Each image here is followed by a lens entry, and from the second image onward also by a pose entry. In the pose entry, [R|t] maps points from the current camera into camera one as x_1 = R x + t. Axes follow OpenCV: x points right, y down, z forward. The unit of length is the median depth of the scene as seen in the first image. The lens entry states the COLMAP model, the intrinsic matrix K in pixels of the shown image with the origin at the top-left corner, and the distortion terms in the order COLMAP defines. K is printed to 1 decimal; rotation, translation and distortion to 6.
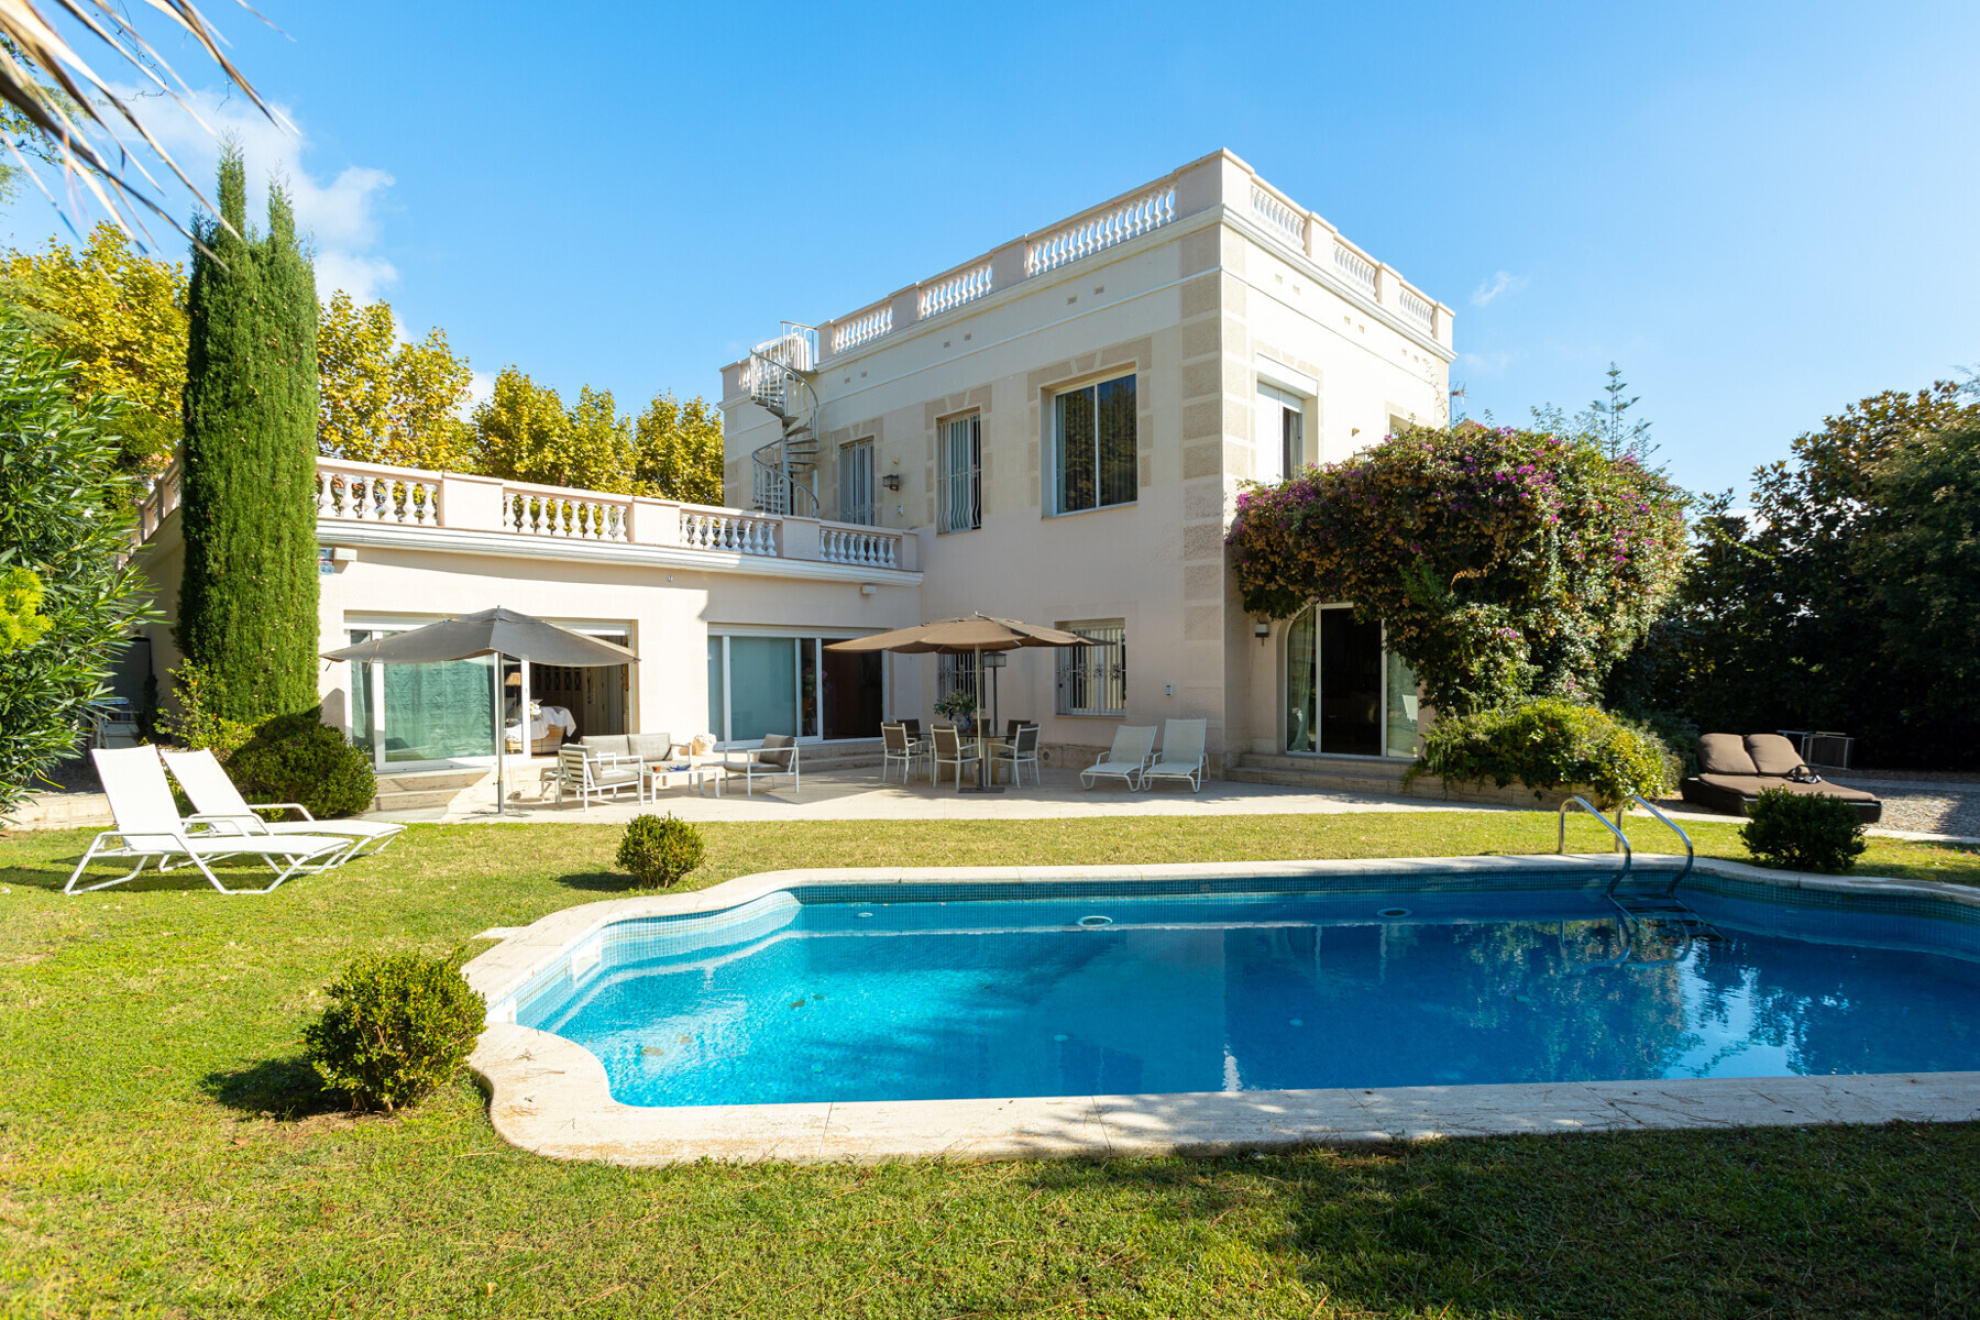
lens RADIAL K [[934.1, 0, 989.9], [0, 934.1, 680.9], [0, 0, 1]] dist [-0.003747, 0.000391]
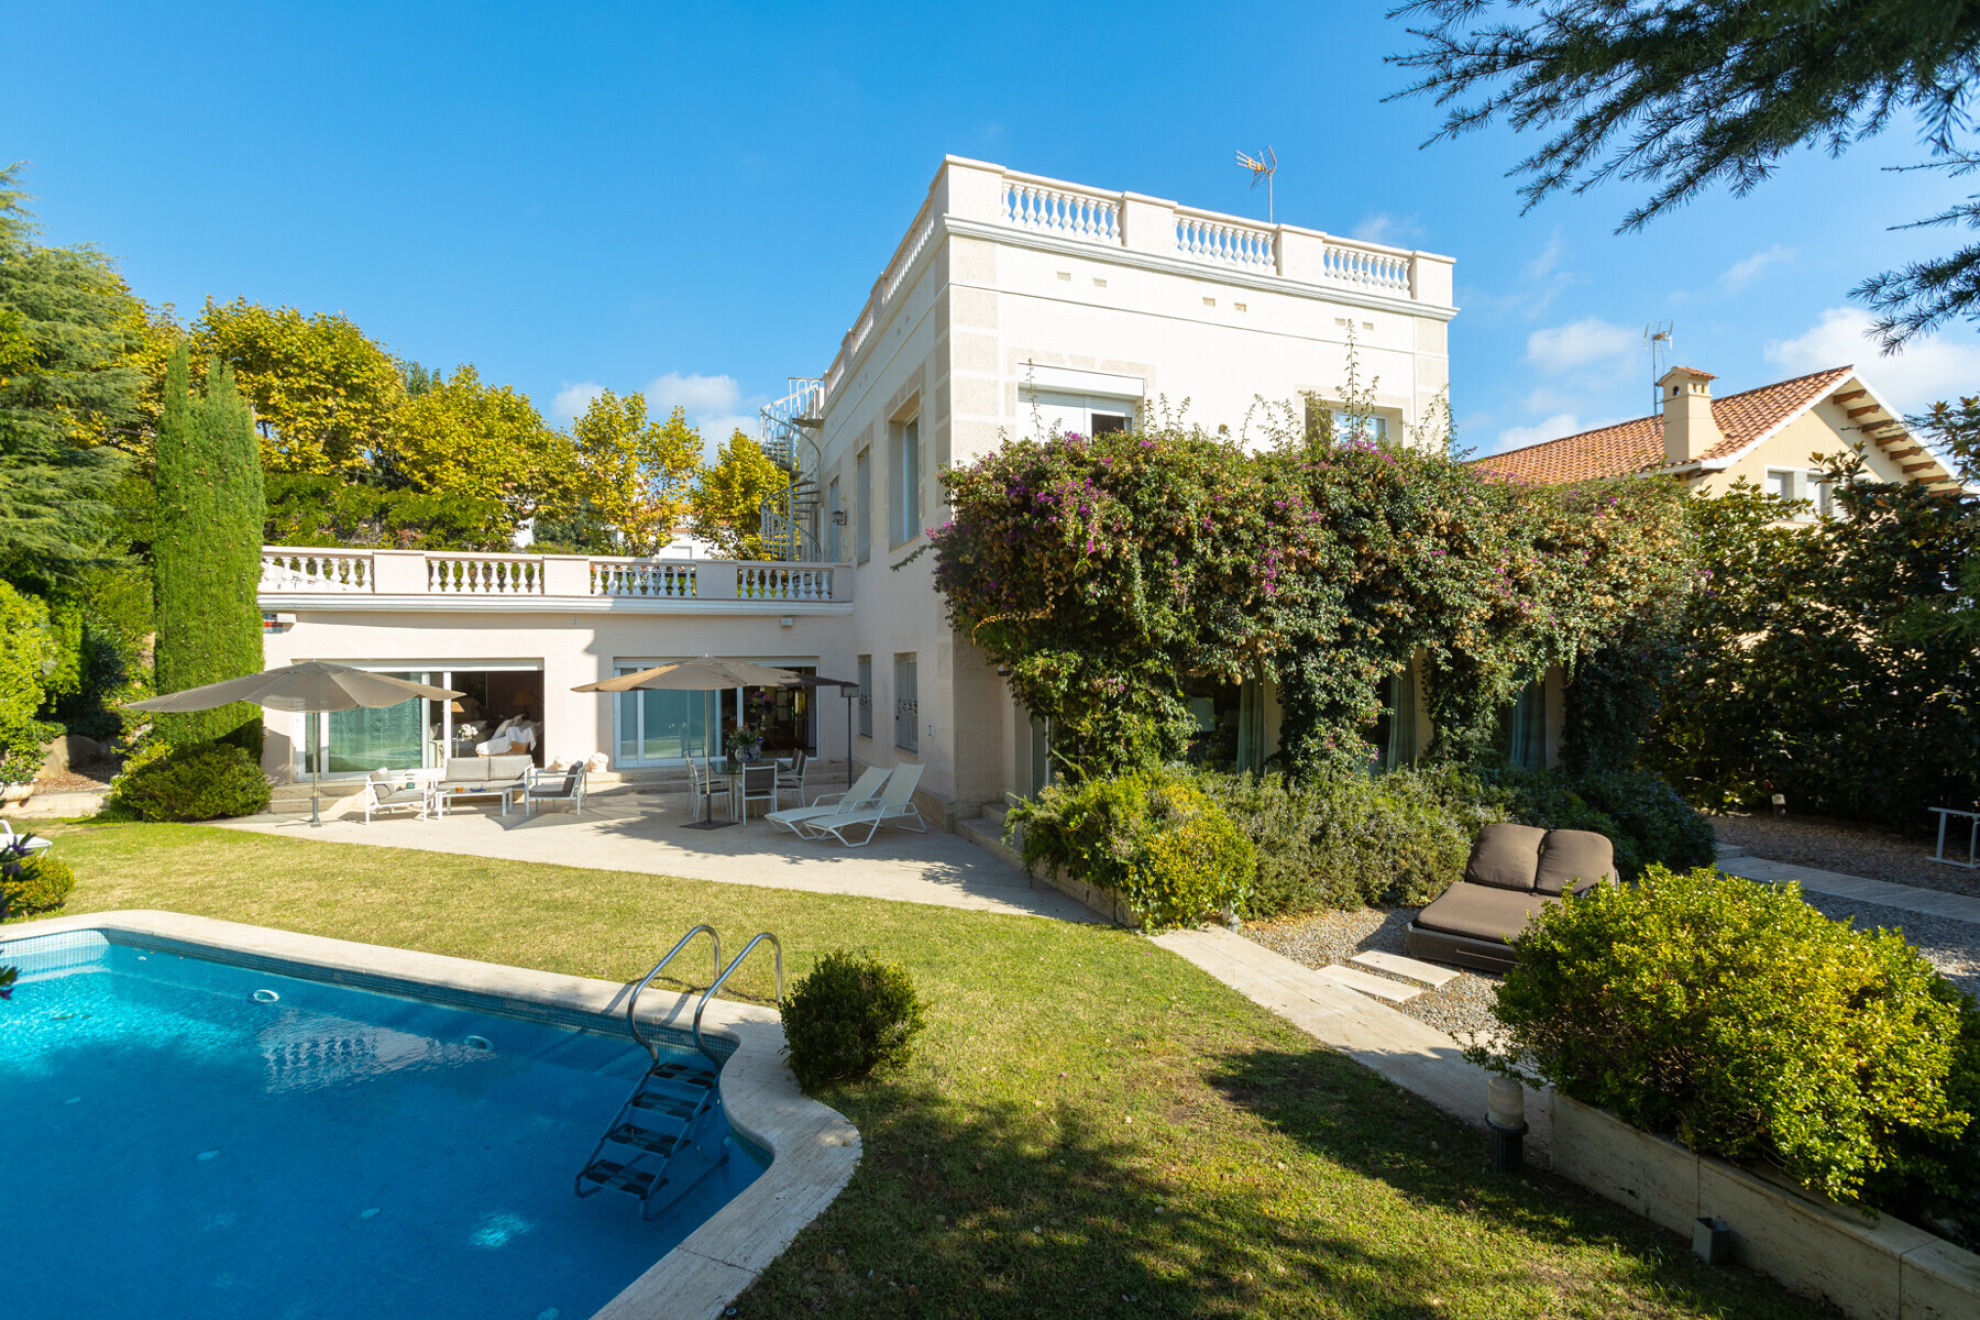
lens RADIAL K [[867.8, 0, 990.0], [0, 867.8, 660.0], [0, 0, 1]] dist [0.000920, 0.000268]
pose [[0.915505, -0.002269, -0.402299, 0.636185], [-0.002599, 0.999930, -0.011556, -0.054142], [0.402297, 0.011625, 0.915435, 0.224898]]
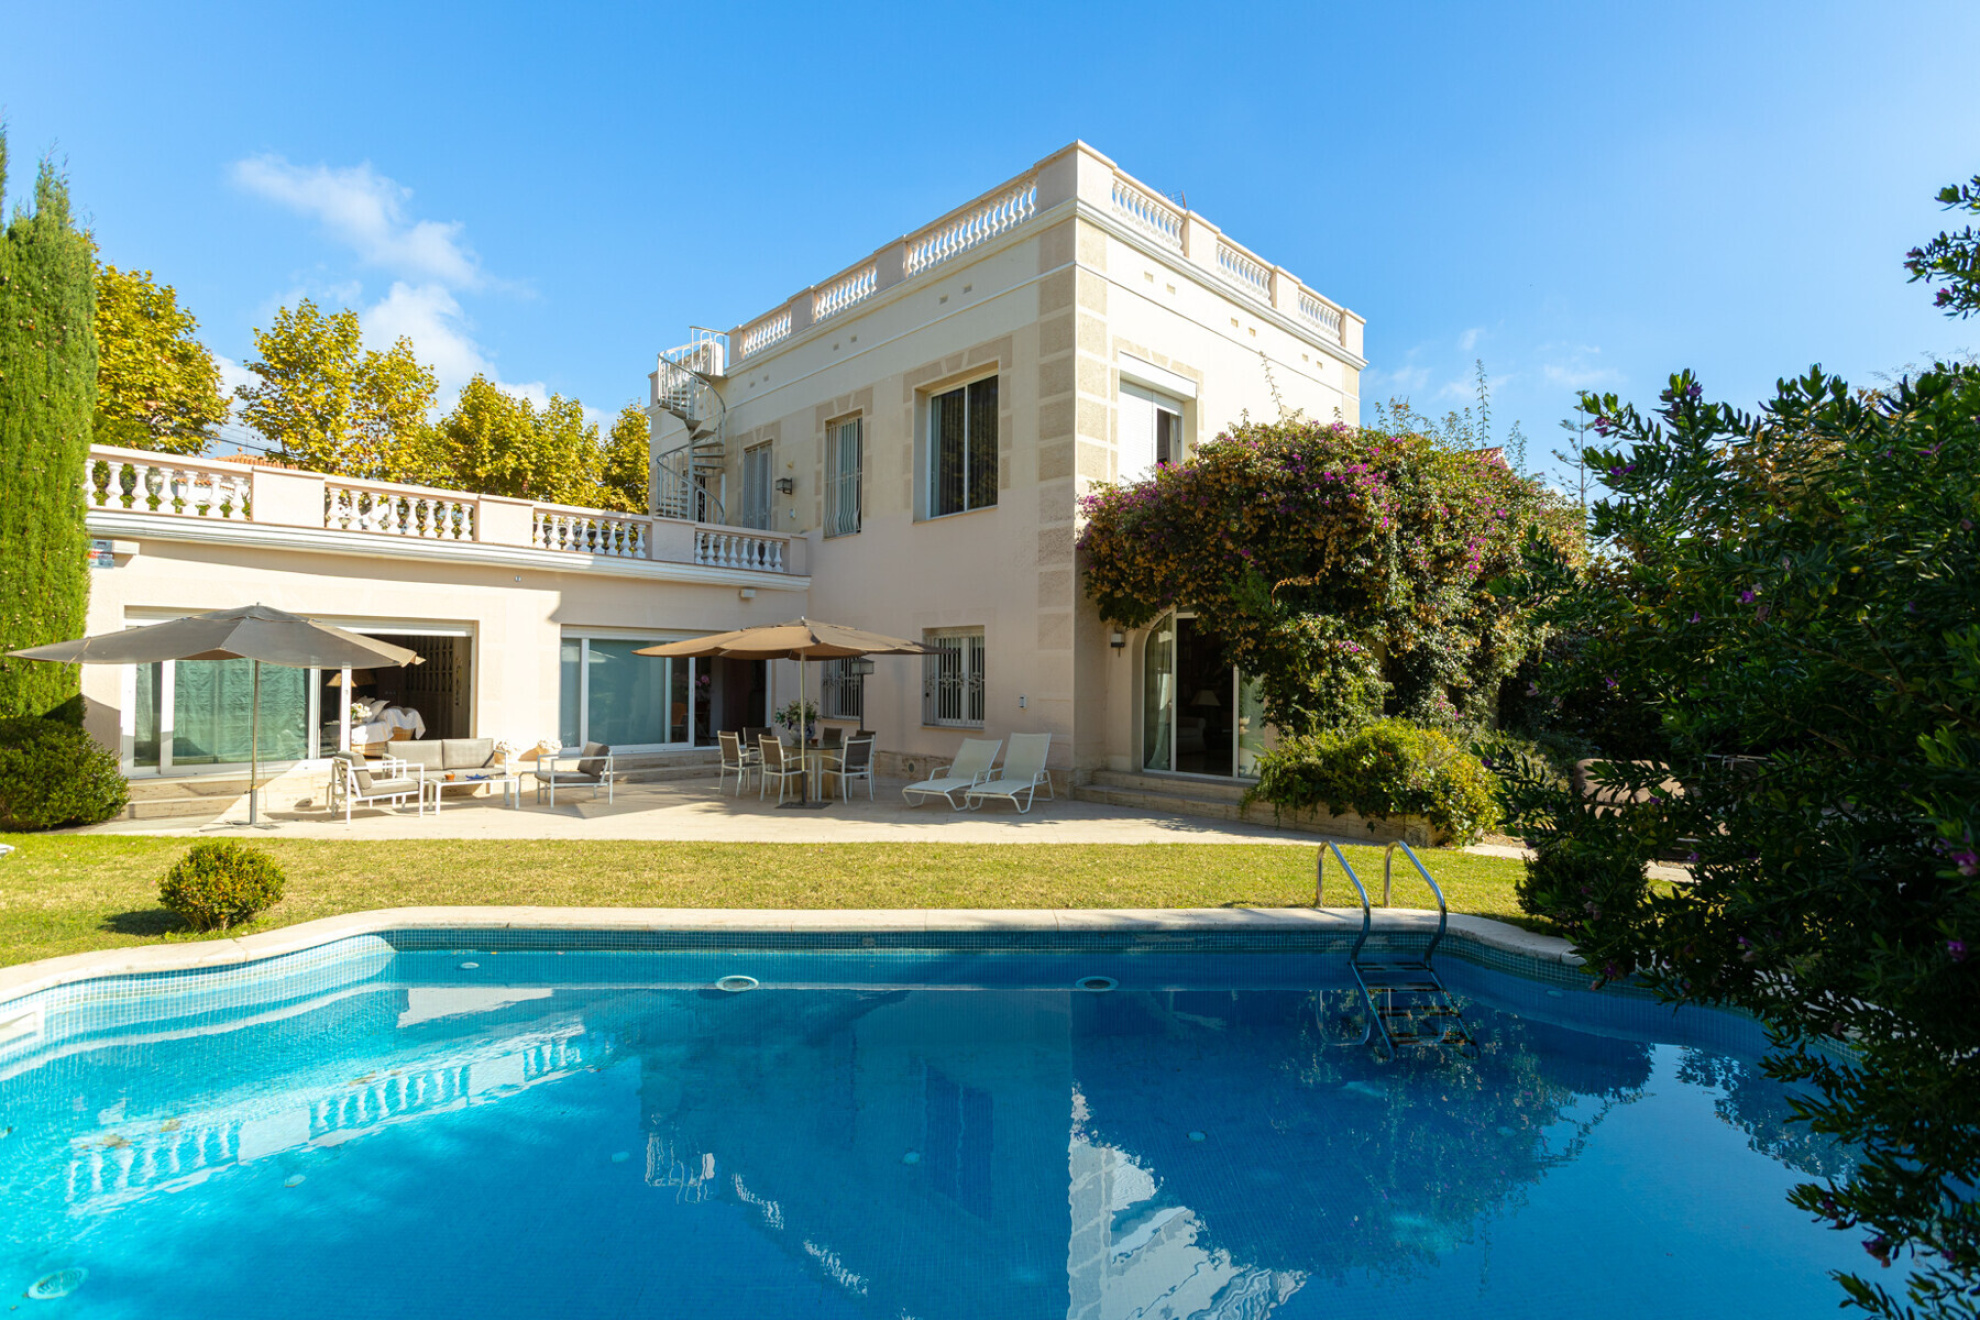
lens RADIAL K [[894.2, 0, 982.8], [0, 894.2, 652.1], [0, 0, 1]] dist [-0.001197, 0.000301]
pose [[0.999608, 0.014255, -0.024094, 0.181052], [-0.015153, 0.999181, -0.037511, -0.006171], [0.023539, 0.037861, 0.999006, 0.094065]]
